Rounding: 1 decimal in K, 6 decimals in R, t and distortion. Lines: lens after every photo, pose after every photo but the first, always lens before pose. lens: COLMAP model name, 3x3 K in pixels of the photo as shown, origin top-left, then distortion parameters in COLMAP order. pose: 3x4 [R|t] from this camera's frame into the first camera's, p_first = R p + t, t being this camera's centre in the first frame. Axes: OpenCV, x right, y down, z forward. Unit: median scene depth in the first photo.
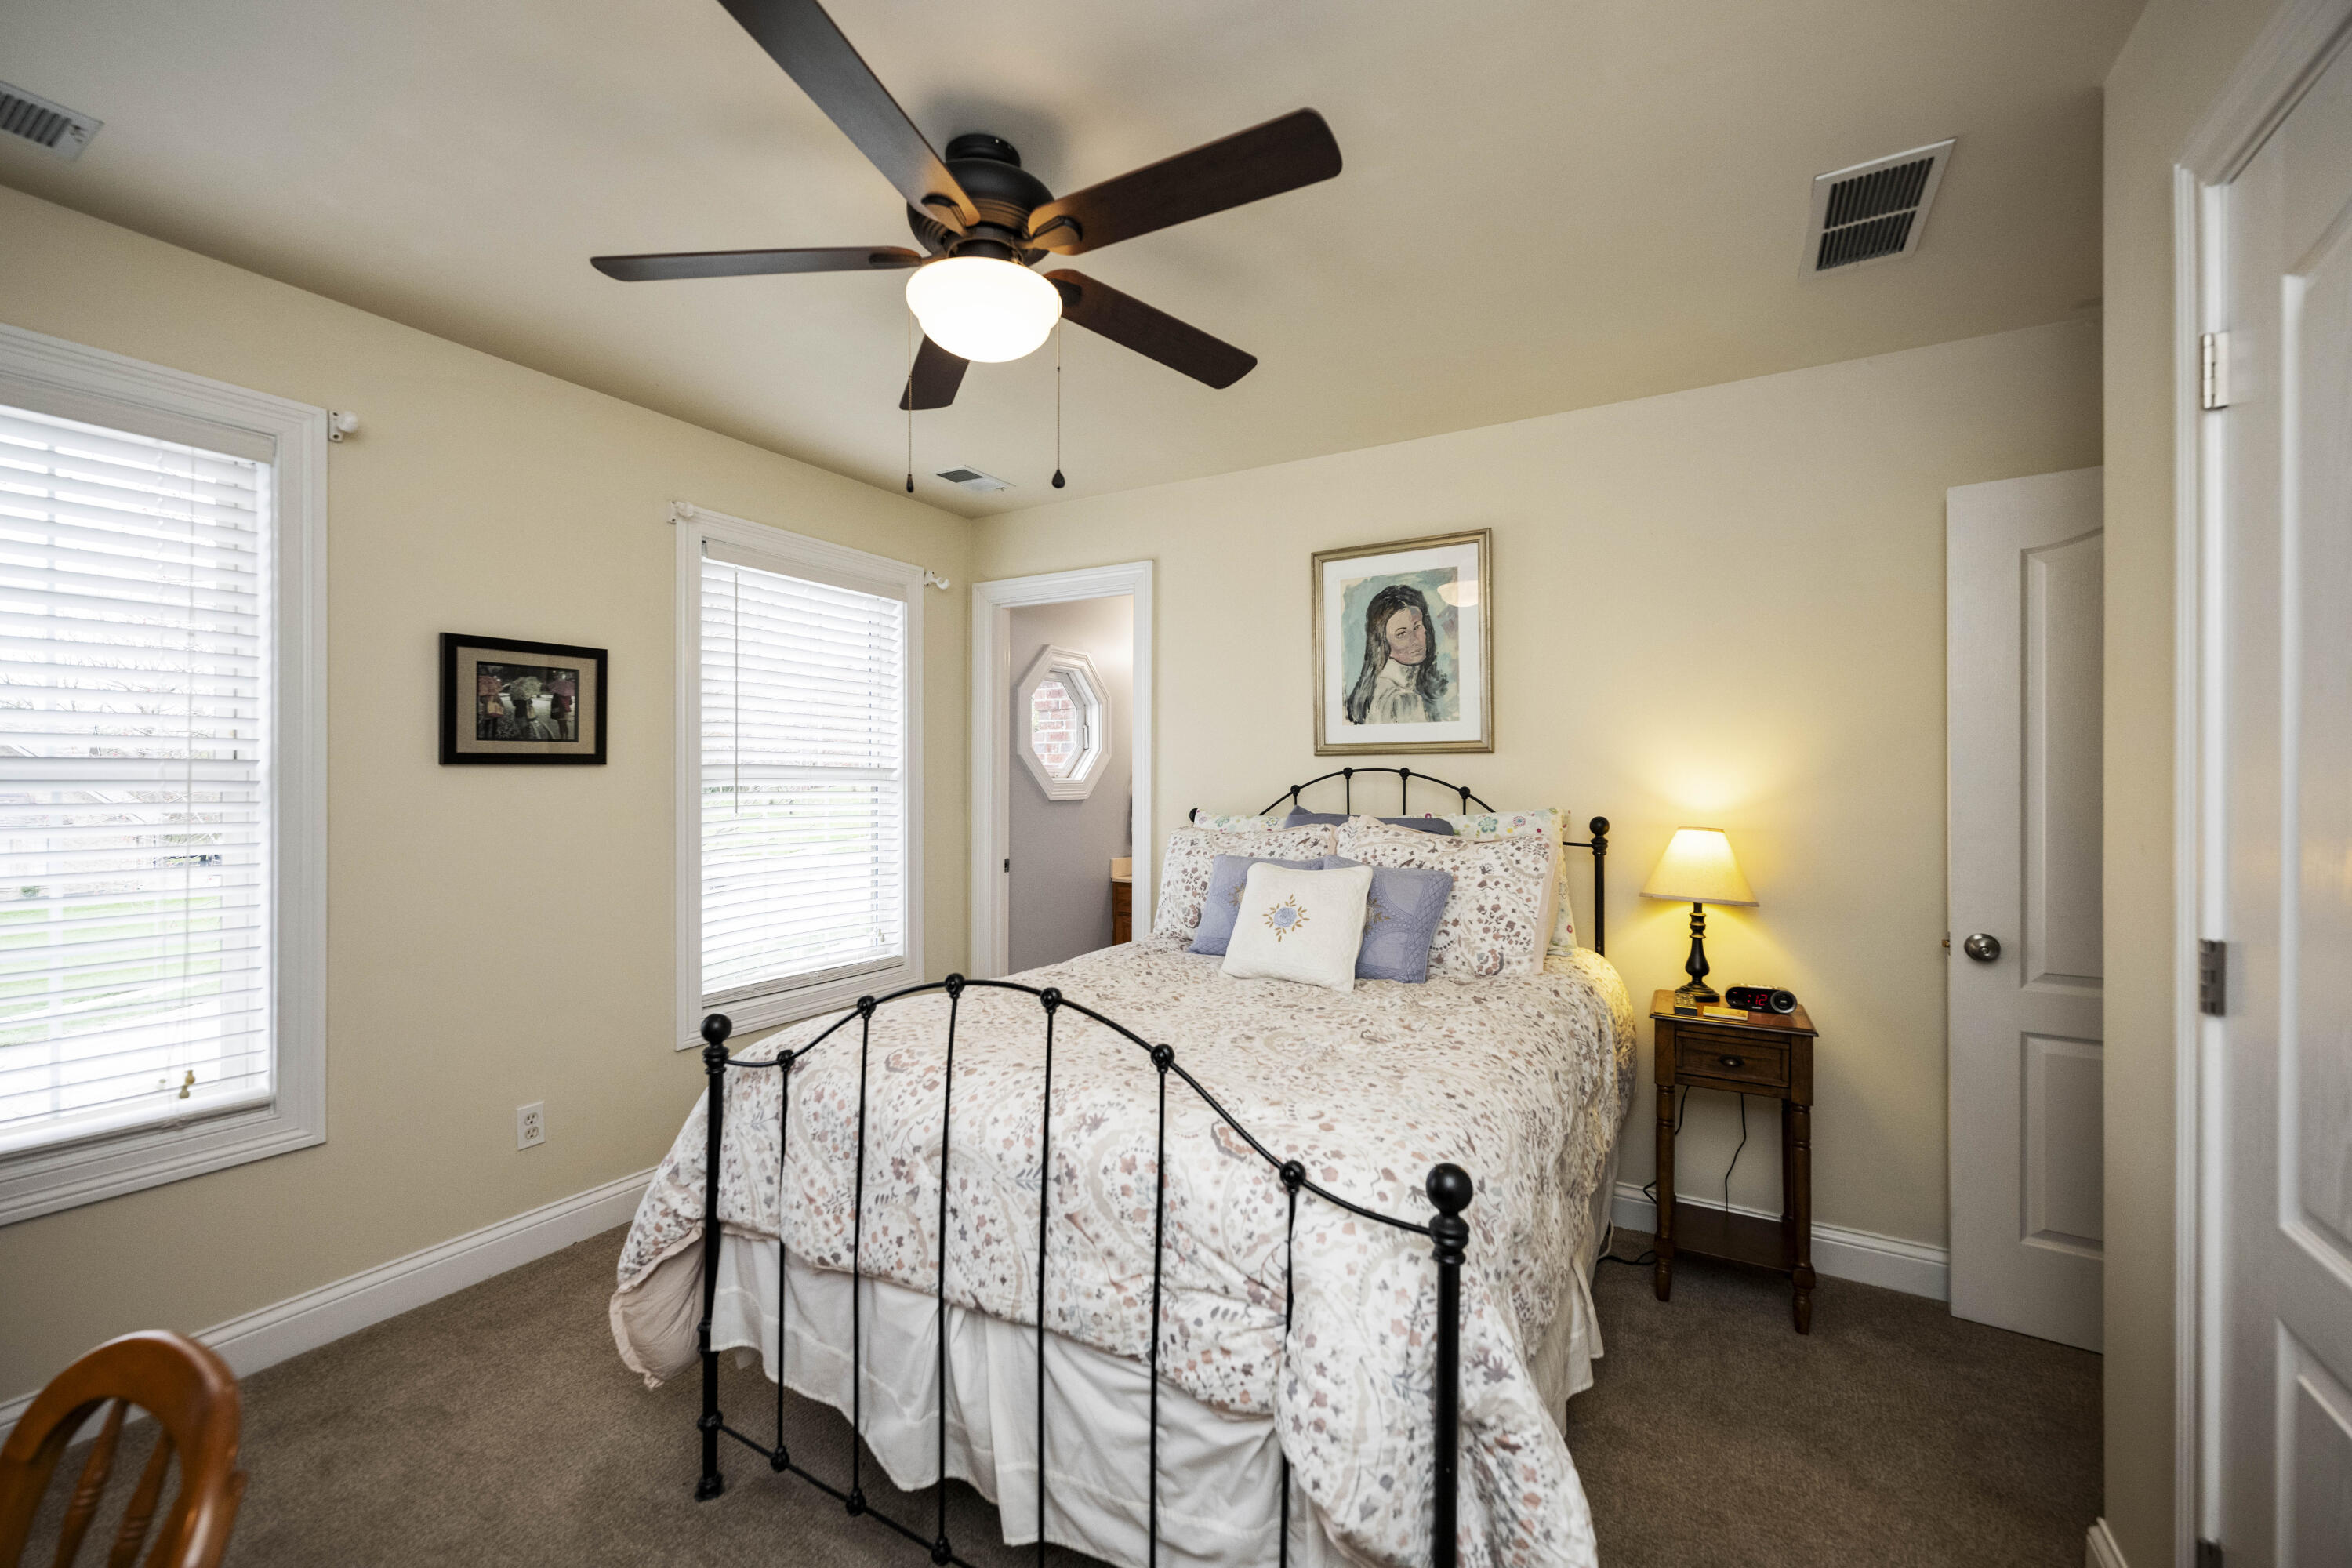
lens RADIAL K [[945.3, 0, 1174.5], [0, 945.3, 778.0], [0, 0, 1]] dist [0.000739, -0.000648]
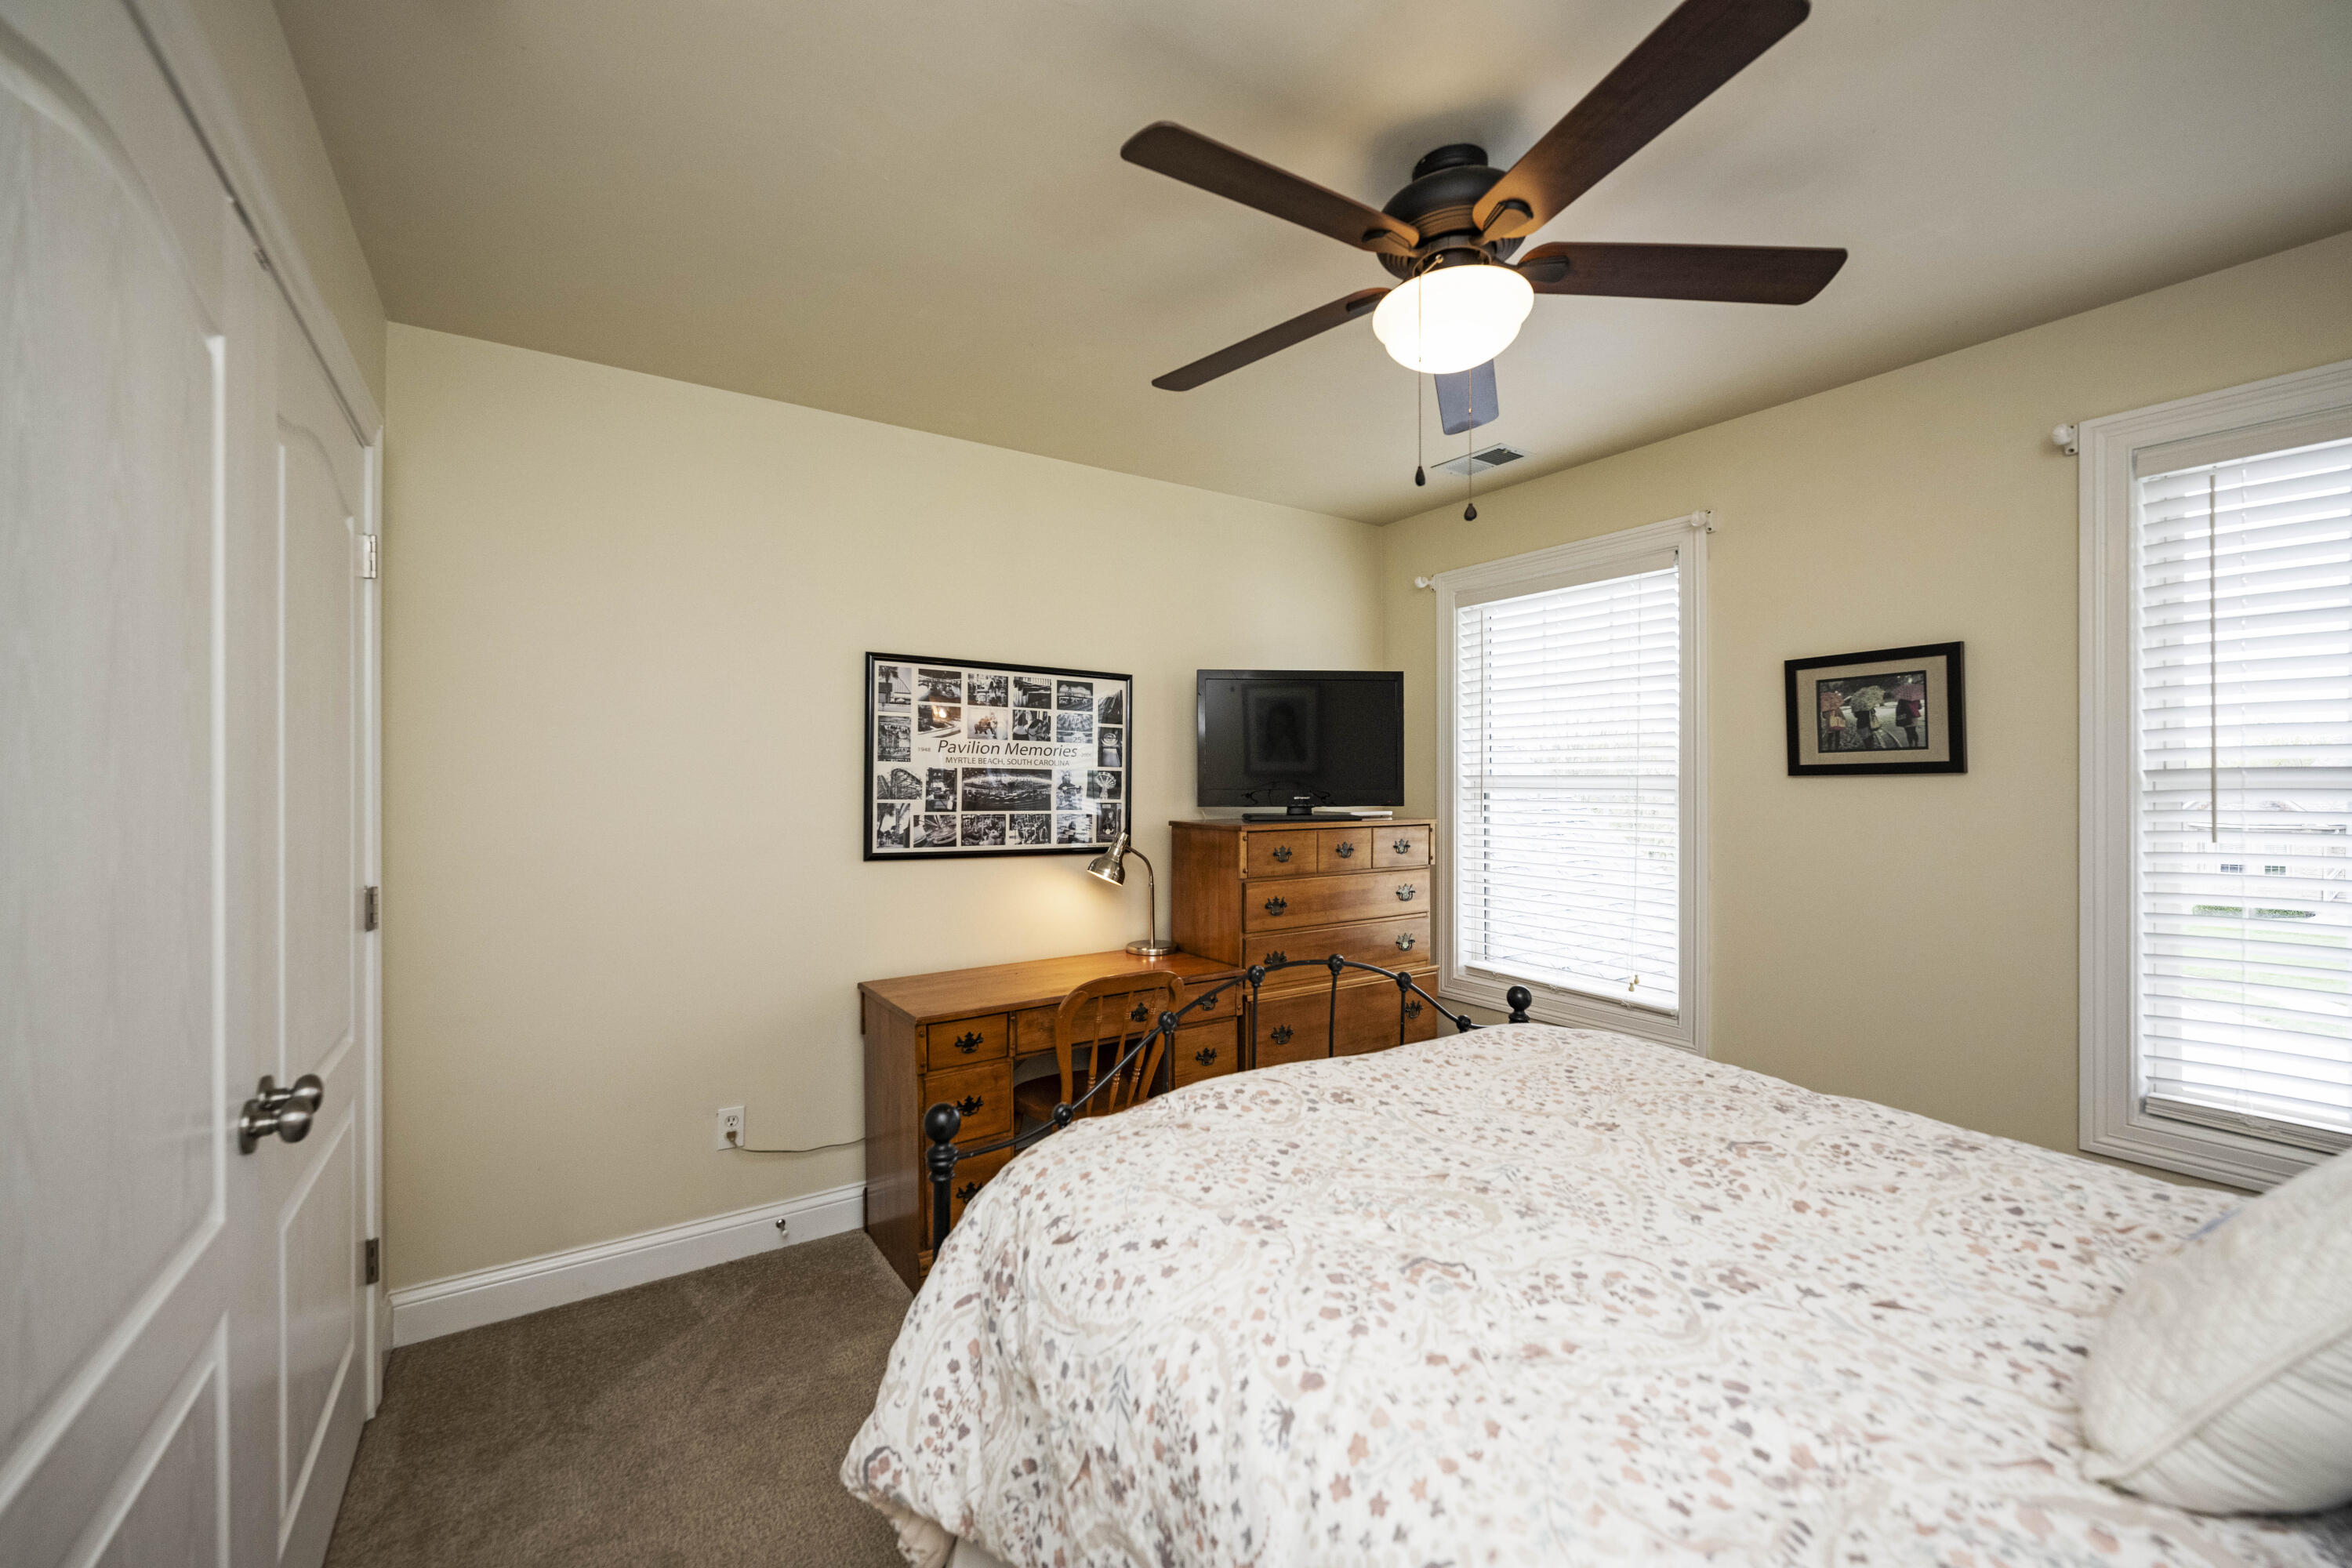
lens RADIAL K [[945.3, 0, 1158.3], [0, 945.3, 784.5], [0, 0, 1]] dist [0.000739, -0.000648]
pose [[-0.450704, 0.002317, -0.892670, 0.553594], [0.000361, 0.999997, 0.002414, -0.006560], [0.892673, 0.000766, -0.450704, 0.789217]]
